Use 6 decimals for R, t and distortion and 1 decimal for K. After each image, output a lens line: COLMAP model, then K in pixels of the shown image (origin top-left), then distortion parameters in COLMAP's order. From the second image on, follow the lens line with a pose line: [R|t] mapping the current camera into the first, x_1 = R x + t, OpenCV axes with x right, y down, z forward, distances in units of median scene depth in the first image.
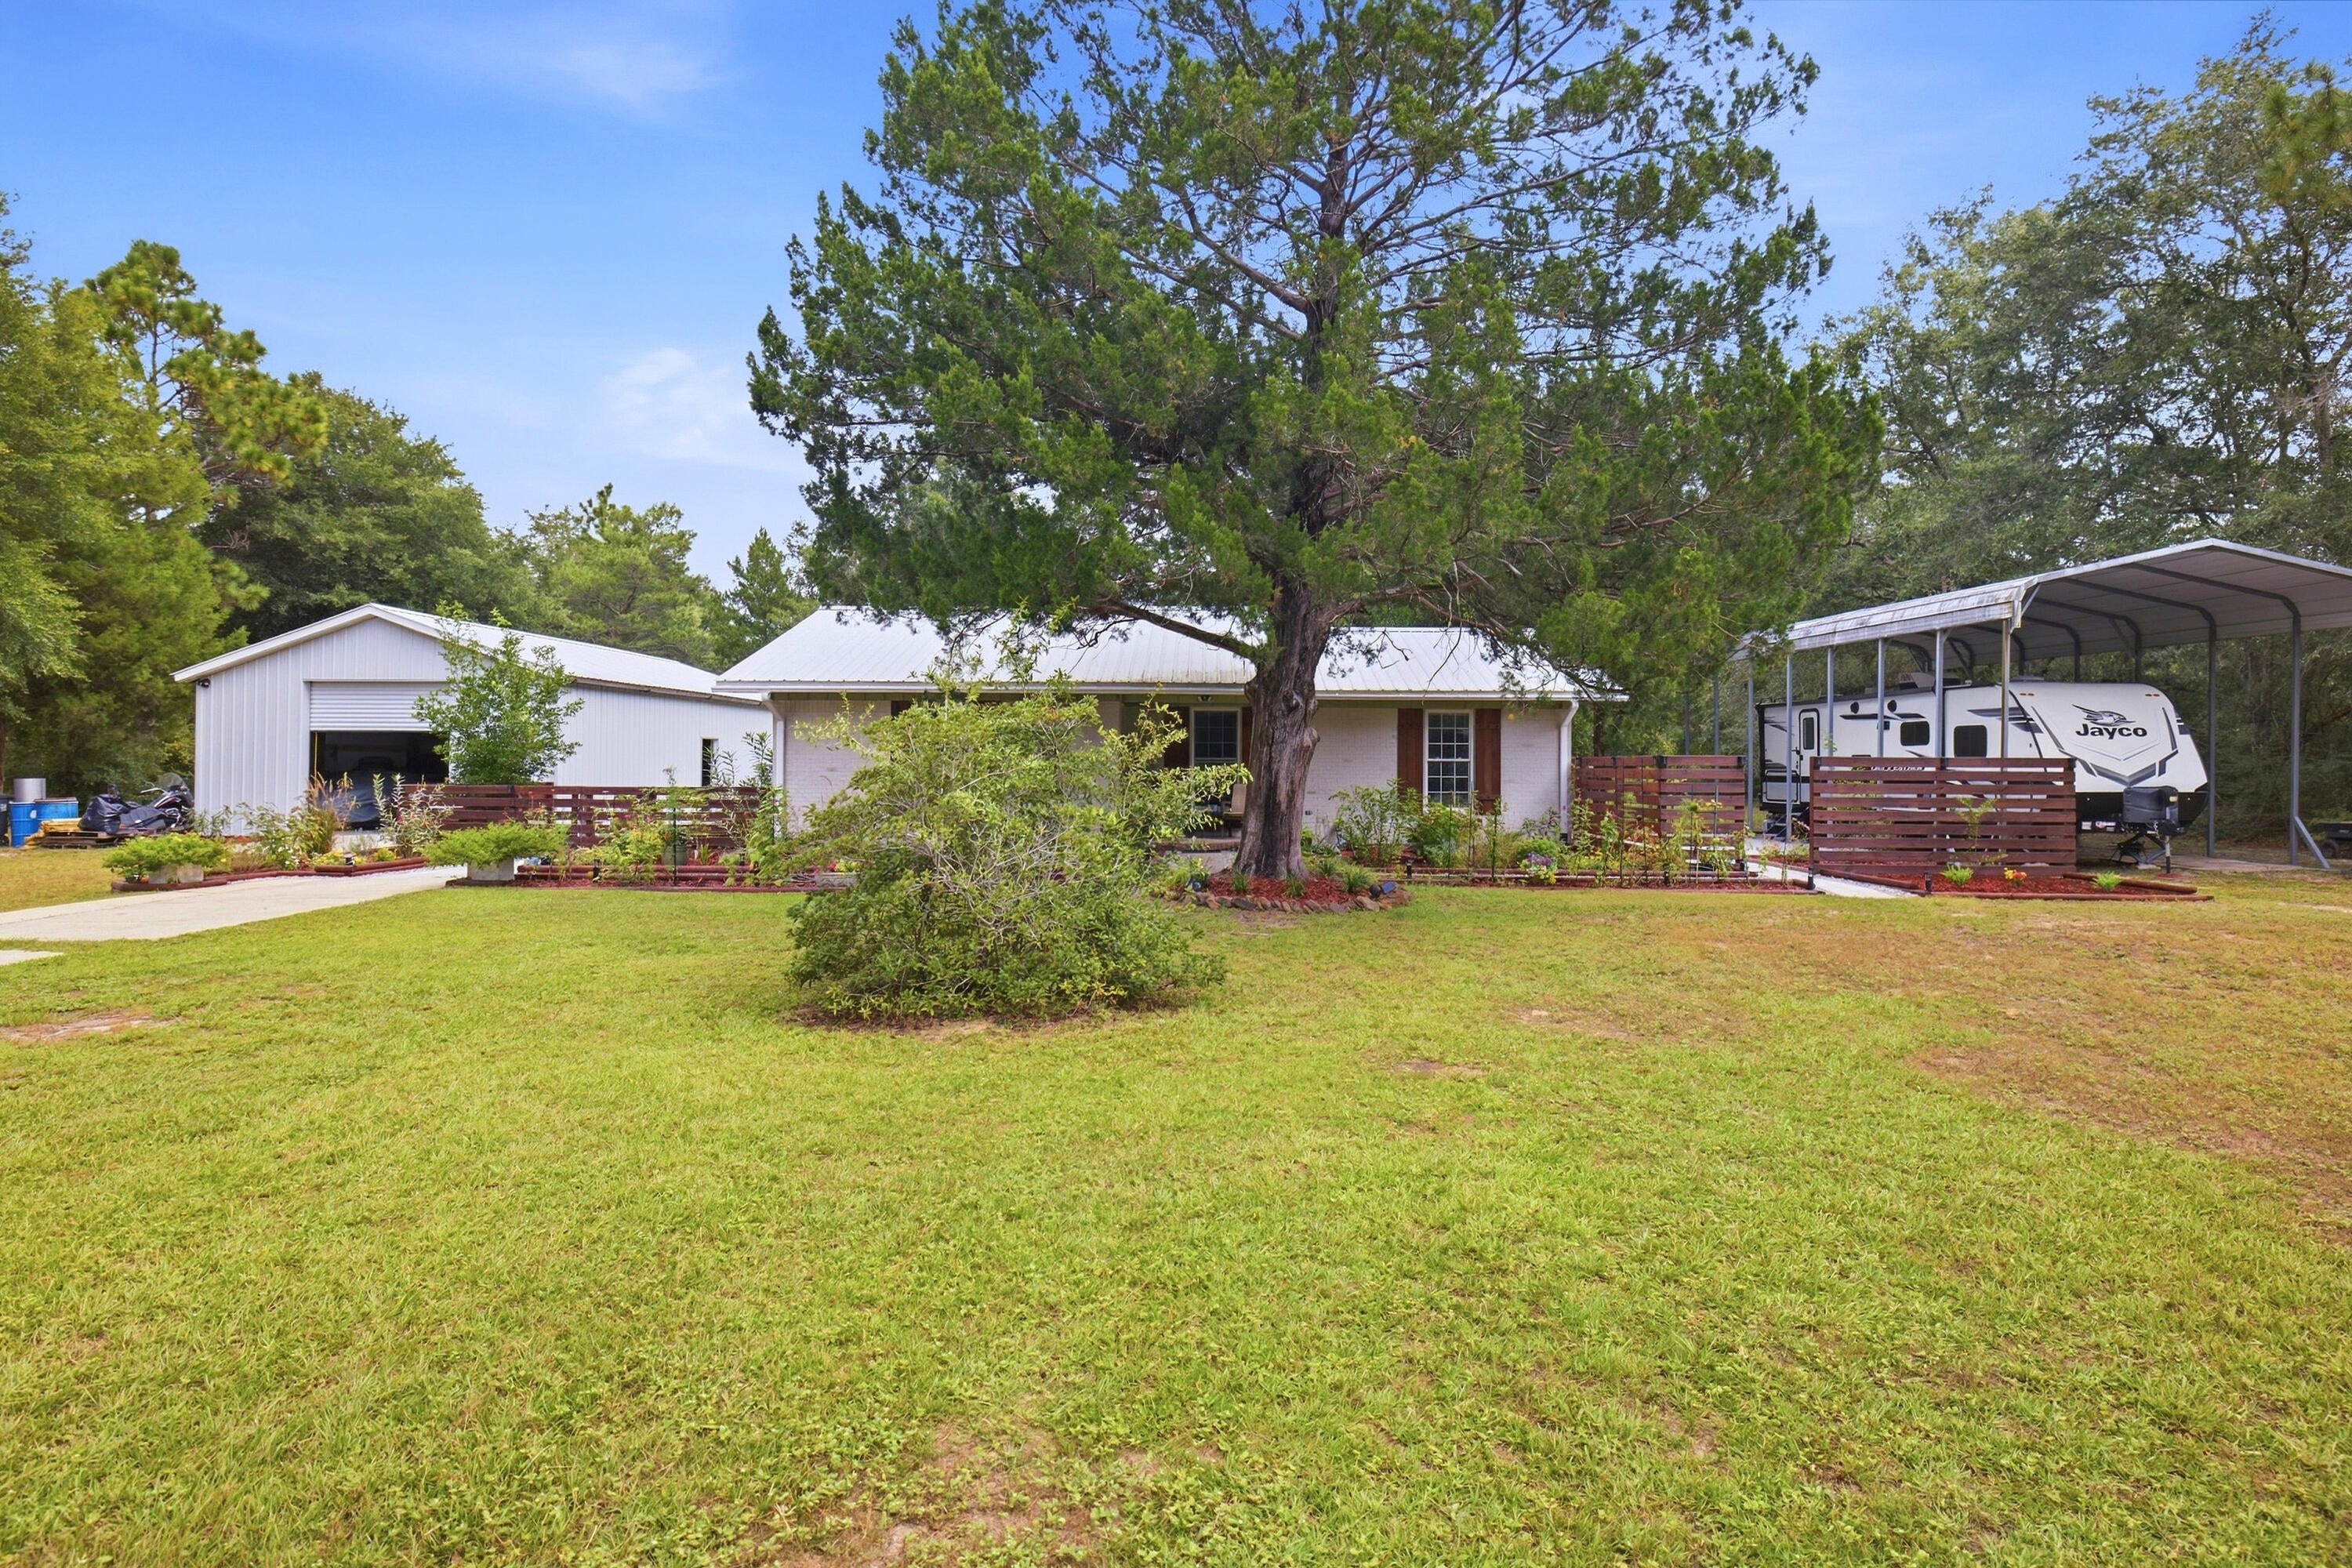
lens RADIAL K [[1210.8, 0, 1189.1], [0, 1210.8, 754.8], [0, 0, 1]] dist [-0.000599, -0.000650]
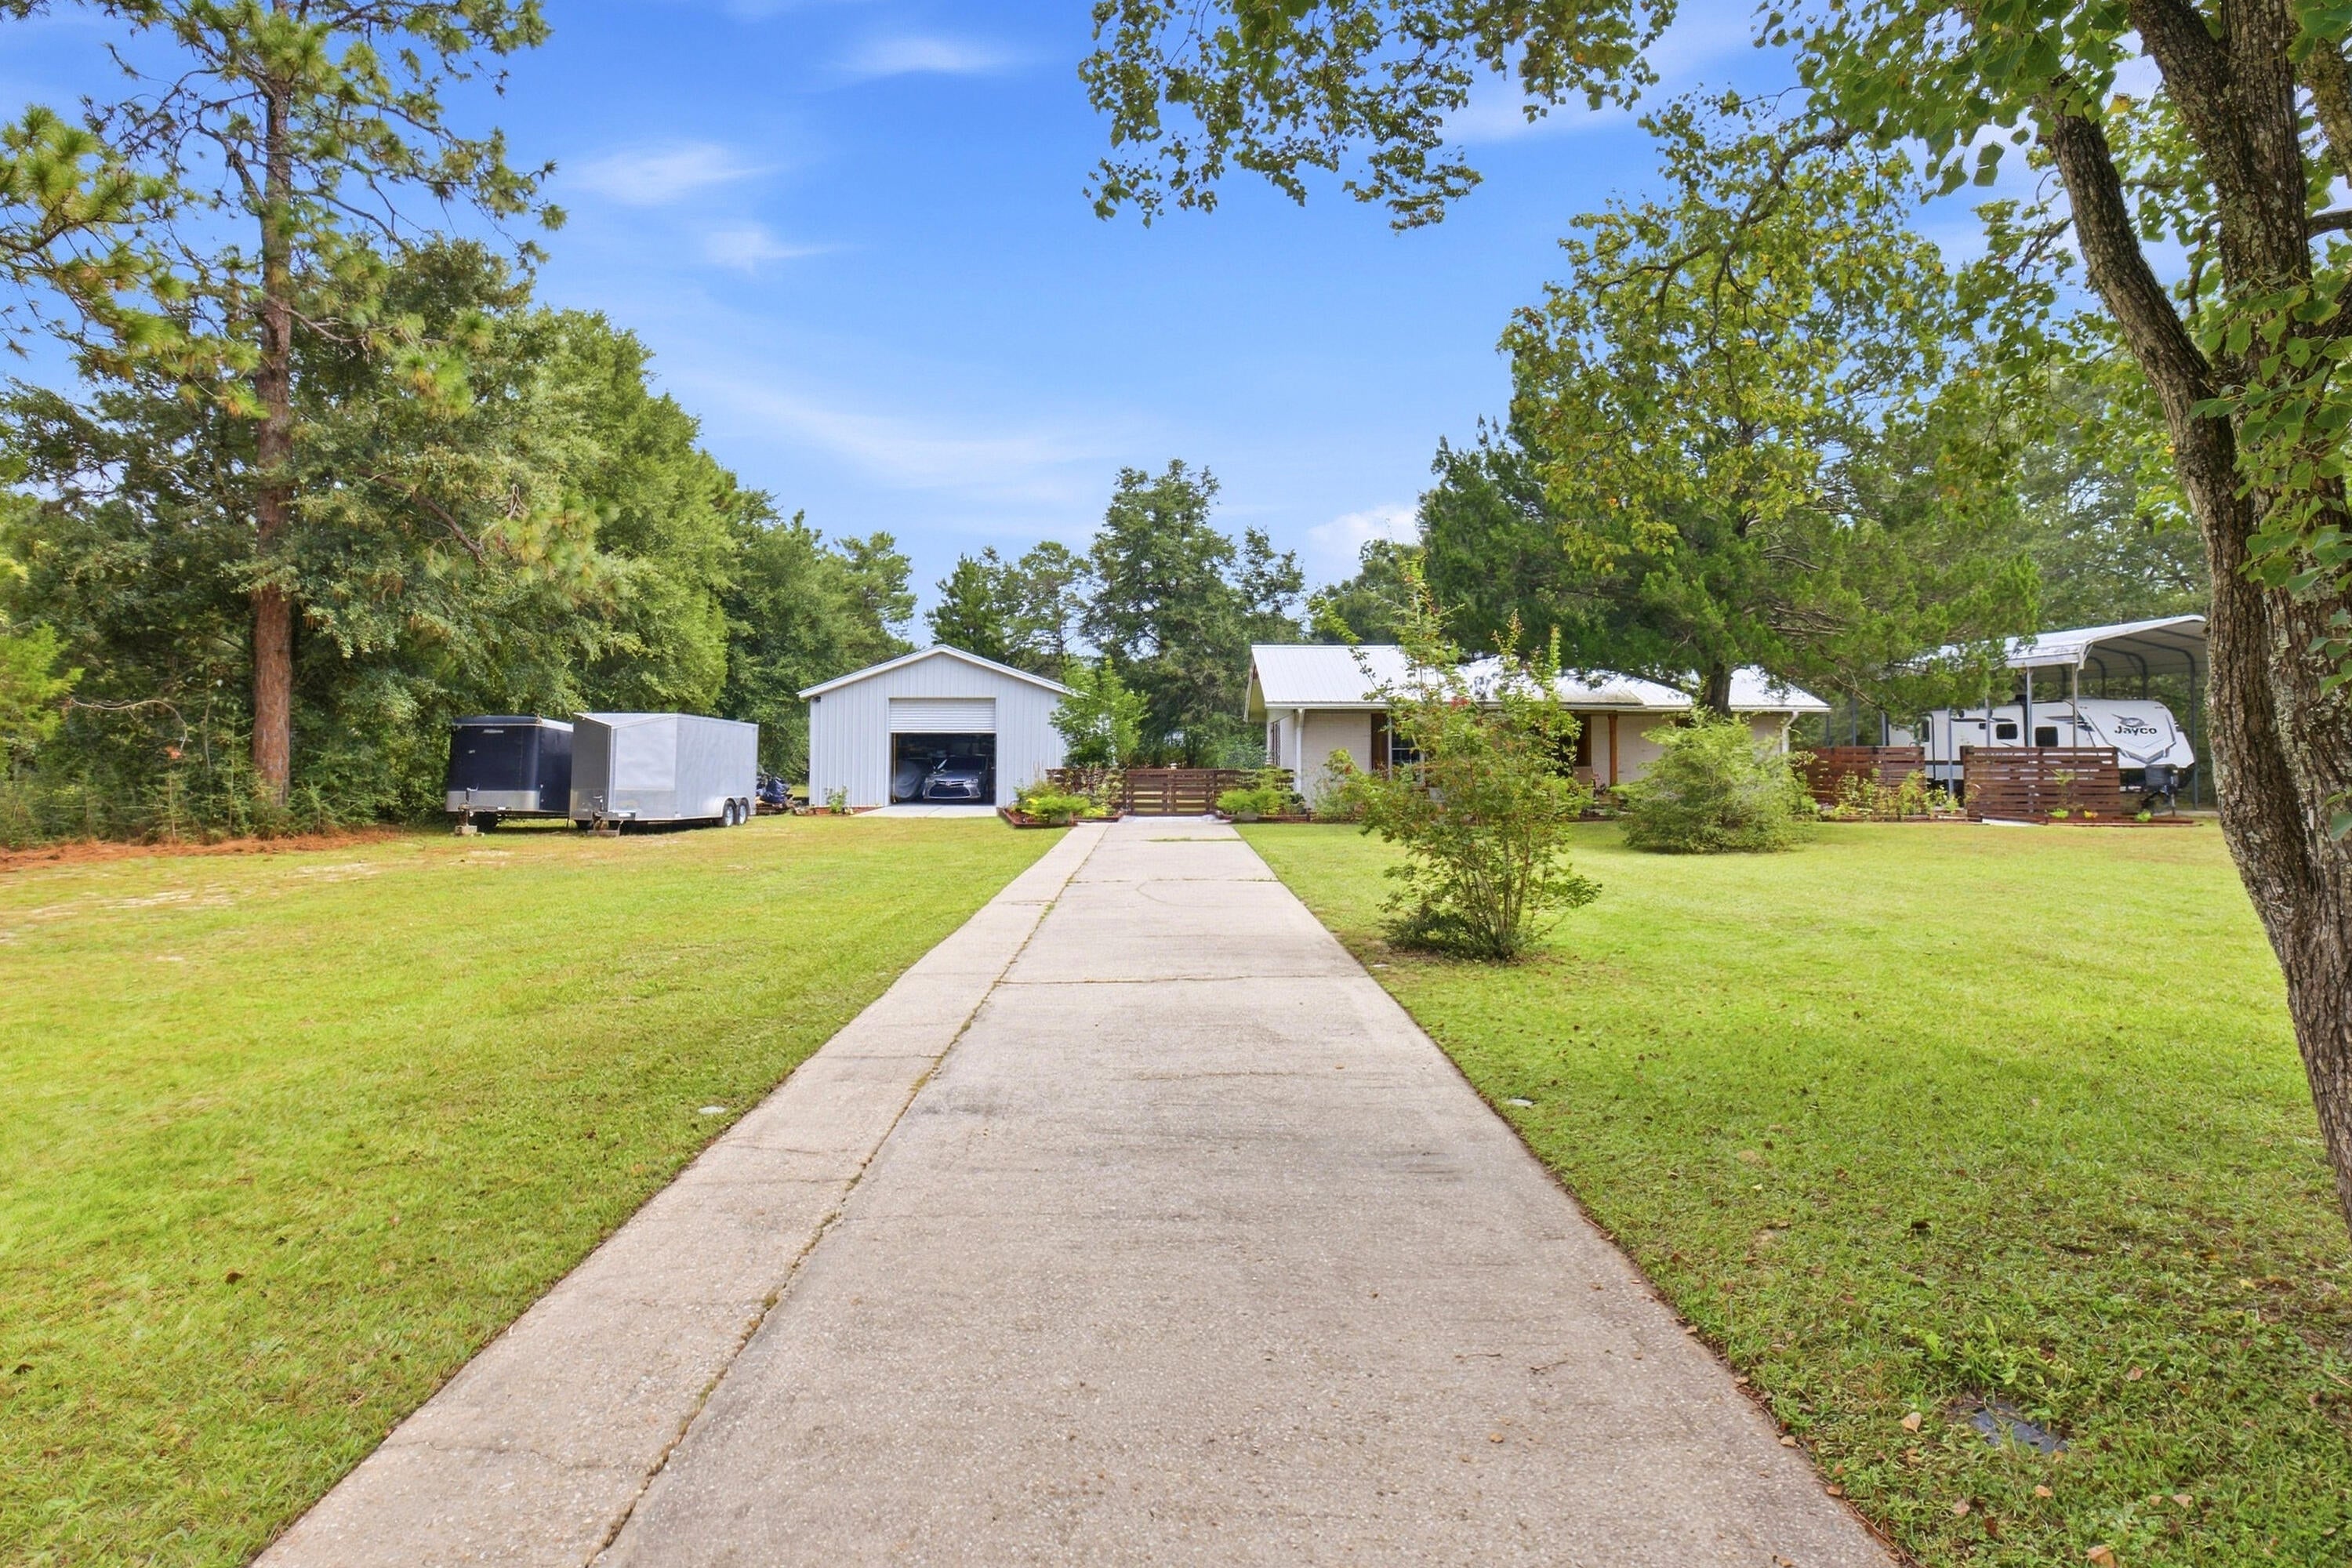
lens RADIAL K [[1222.4, 0, 1195.6], [0, 1222.4, 740.3], [0, 0, 1]] dist [0.008586, 0.000428]
pose [[0.999398, -0.003512, 0.034522, -0.527807], [0.003685, 0.999981, -0.004930, -0.002839], [-0.034505, 0.005054, 0.999392, -0.573142]]
